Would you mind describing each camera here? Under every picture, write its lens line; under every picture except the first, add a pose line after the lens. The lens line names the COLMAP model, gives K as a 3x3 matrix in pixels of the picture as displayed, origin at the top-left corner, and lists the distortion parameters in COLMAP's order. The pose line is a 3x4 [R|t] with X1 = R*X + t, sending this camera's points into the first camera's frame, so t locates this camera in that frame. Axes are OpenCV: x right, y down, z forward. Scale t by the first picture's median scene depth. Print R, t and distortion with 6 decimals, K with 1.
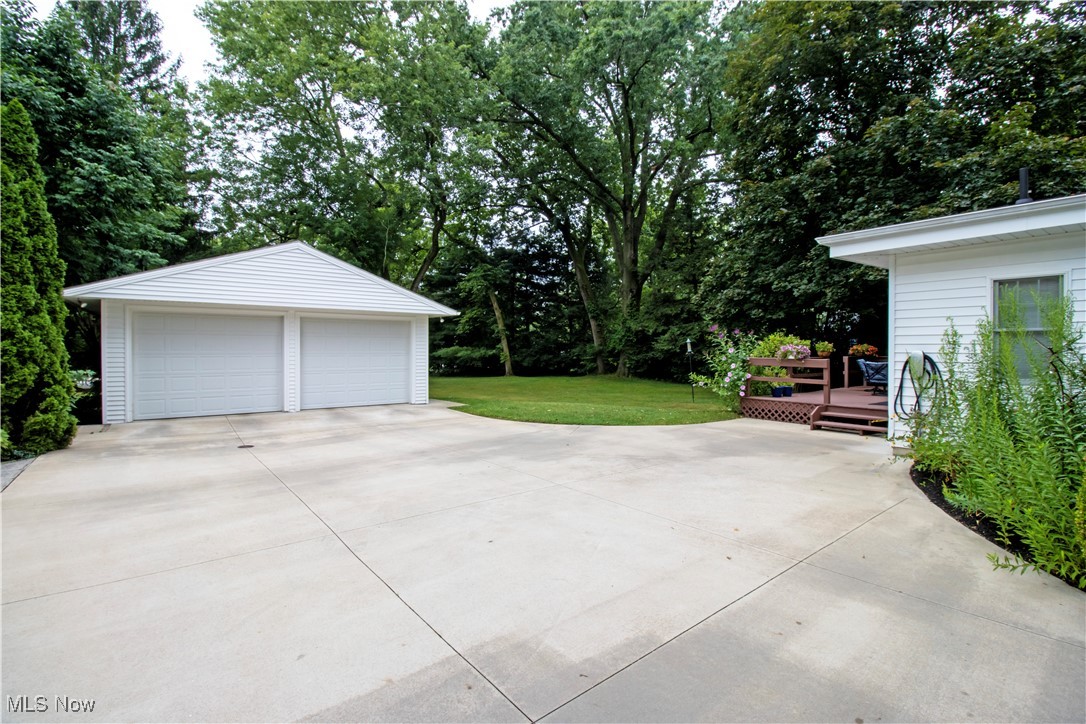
lens RADIAL K [[510.4, 0, 545.9], [0, 510.4, 356.0], [0, 0, 1]] dist [-0.015684, -0.002382]
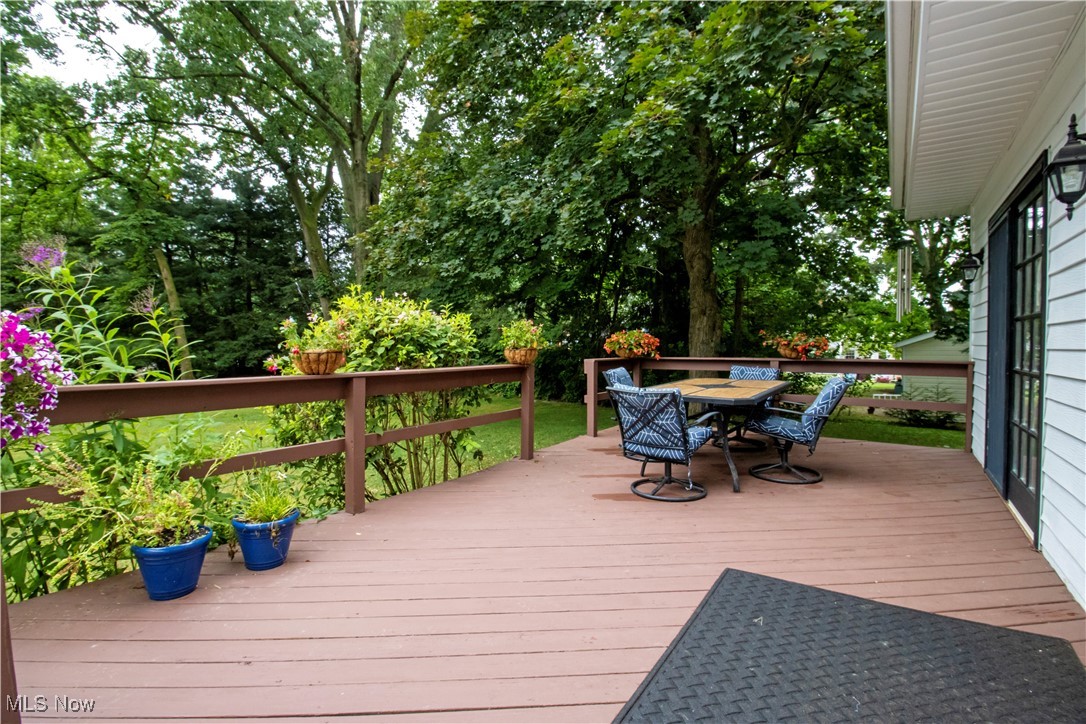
lens RADIAL K [[510.4, 0, 539.9], [0, 510.4, 357.1], [0, 0, 1]] dist [-0.015684, -0.002382]
pose [[0.950938, -0.010963, 0.309187, 0.403961], [0.004474, 0.999755, 0.021689, -0.009336], [-0.309349, -0.019241, 0.950754, 0.592533]]
